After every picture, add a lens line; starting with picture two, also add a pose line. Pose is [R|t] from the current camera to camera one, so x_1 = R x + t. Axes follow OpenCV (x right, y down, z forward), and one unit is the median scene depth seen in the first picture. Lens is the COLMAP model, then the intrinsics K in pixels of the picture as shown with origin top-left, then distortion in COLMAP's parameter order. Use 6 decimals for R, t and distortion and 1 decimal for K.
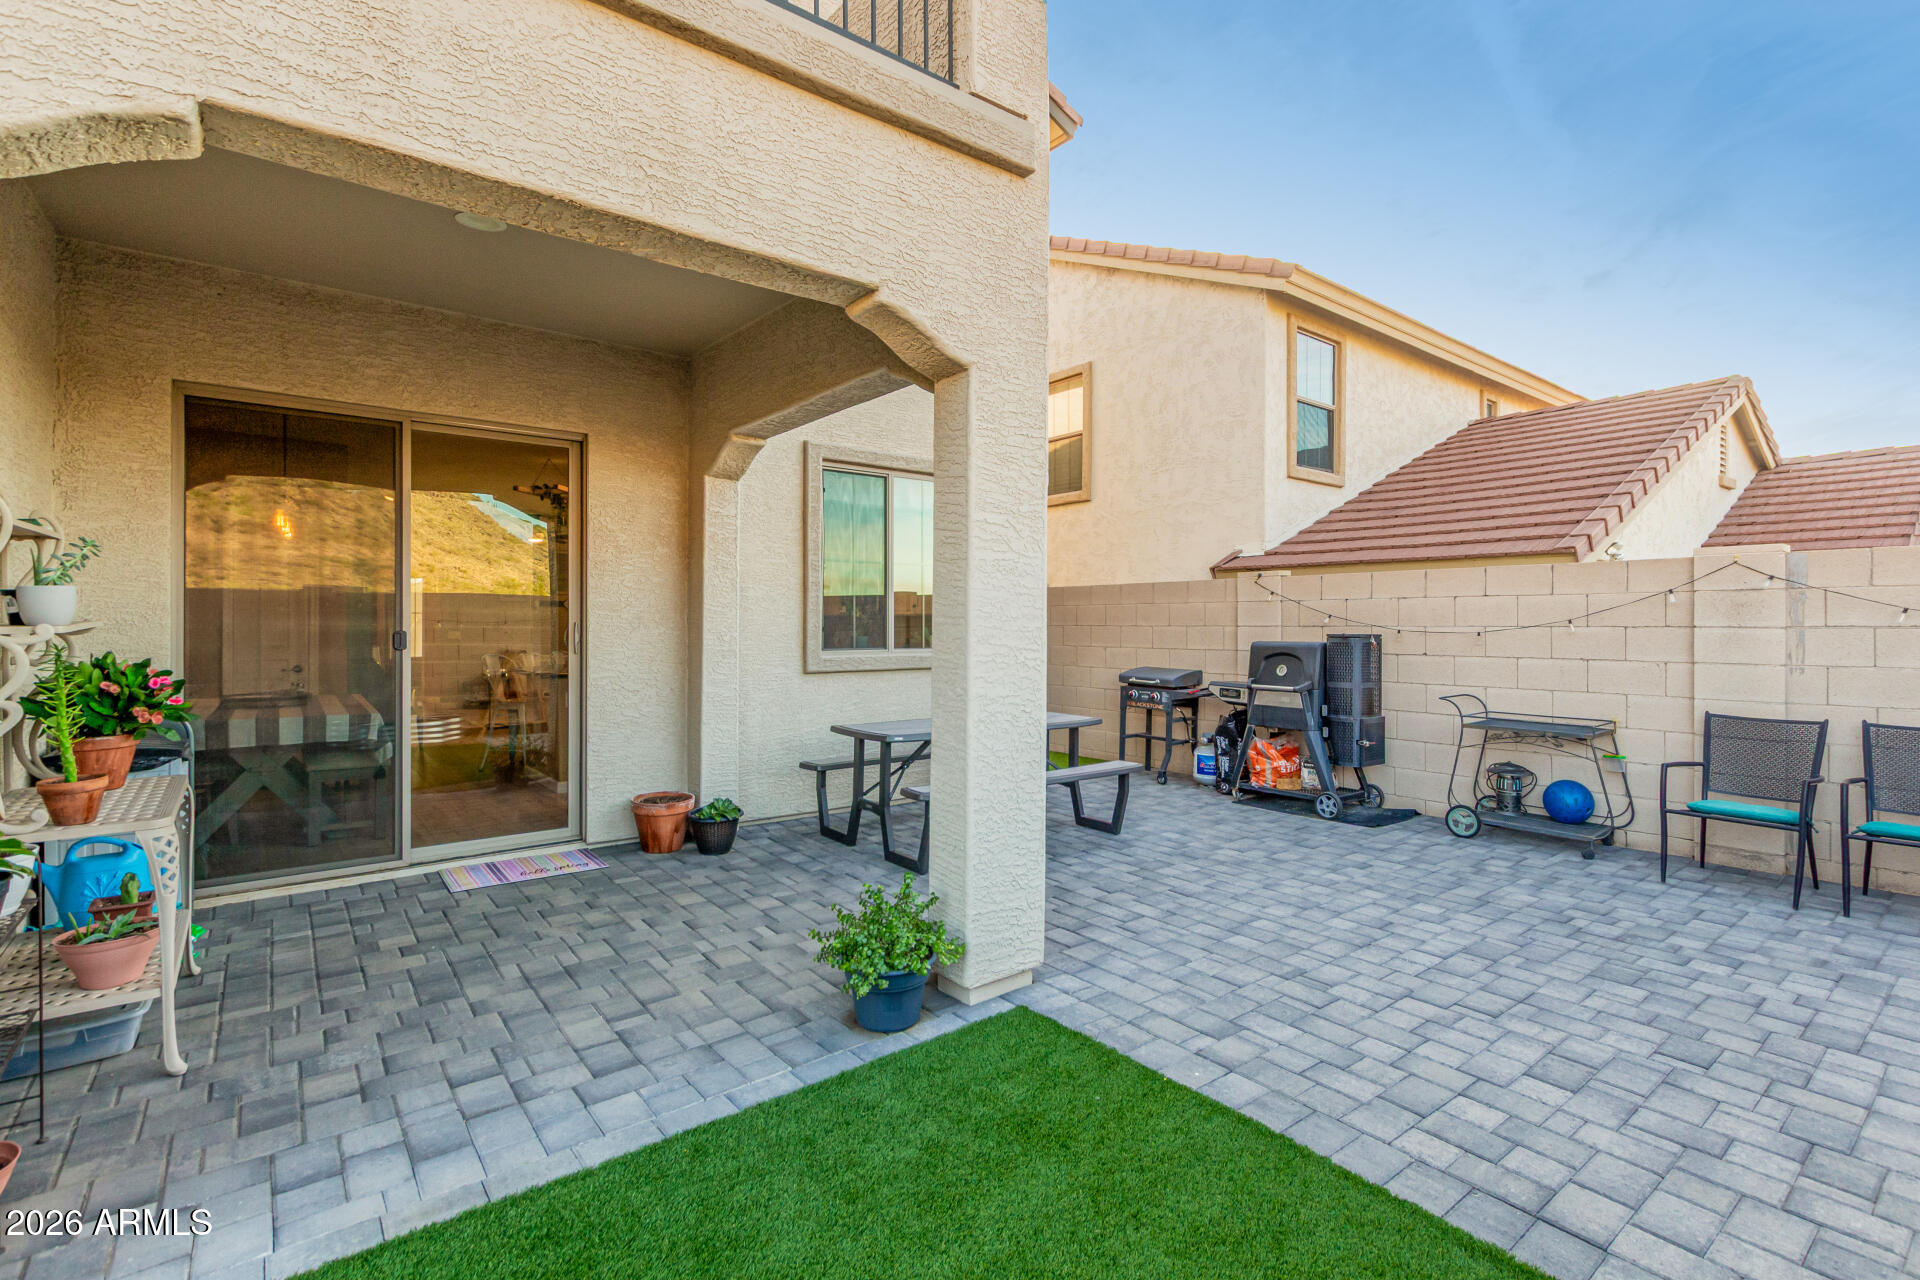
lens RADIAL K [[882.5, 0, 961.6], [0, 882.5, 627.2], [0, 0, 1]] dist [0.007597, -0.004701]
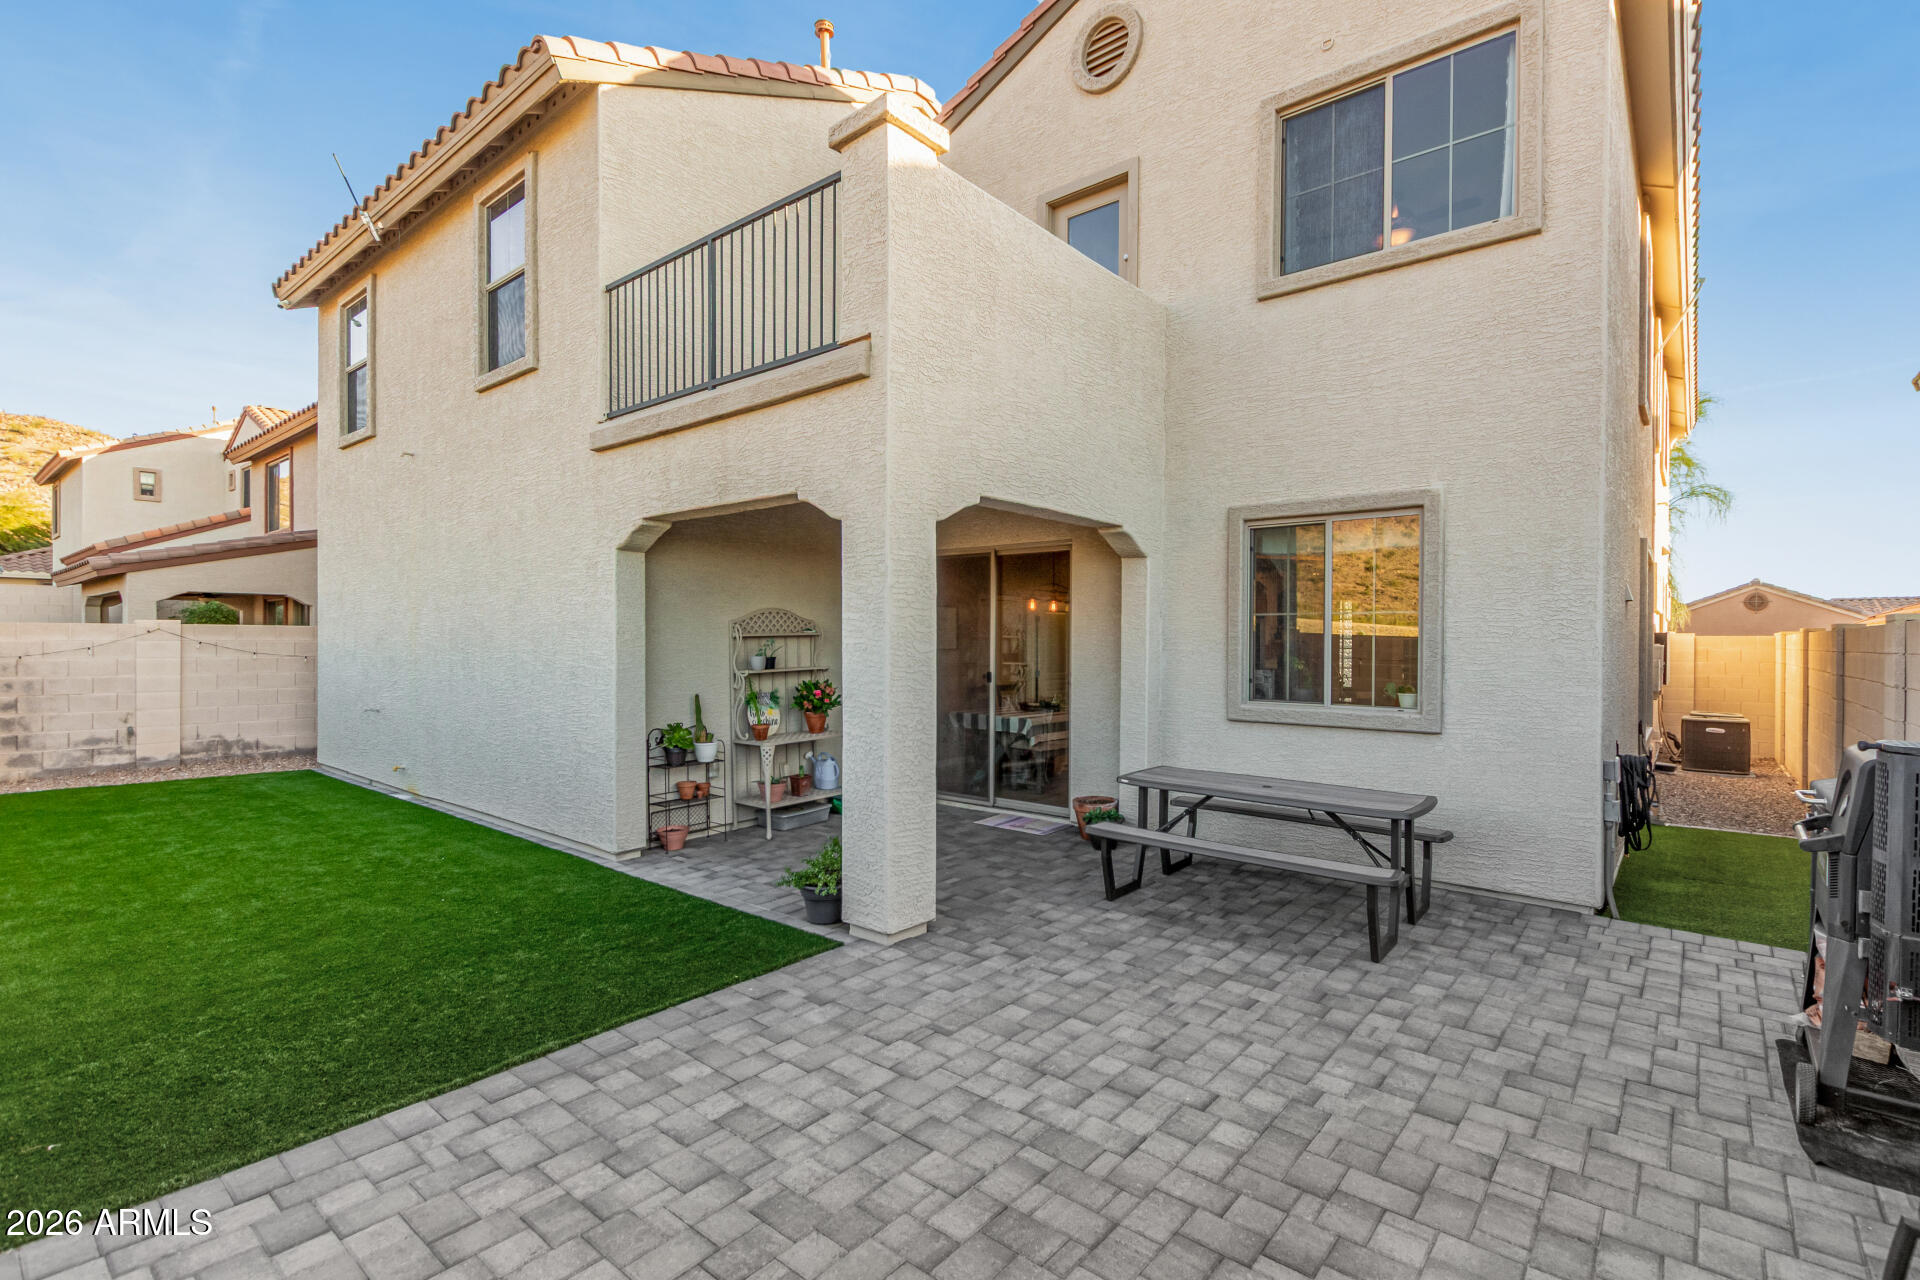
lens RADIAL K [[882.5, 0, 997.6], [0, 882.5, 645.2], [0, 0, 1]] dist [0.007597, -0.004701]
pose [[0.223053, 0.007126, -0.974780, 1.429489], [-0.009383, 0.999943, 0.005163, -0.075938], [0.974761, 0.007995, 0.223107, 0.831723]]
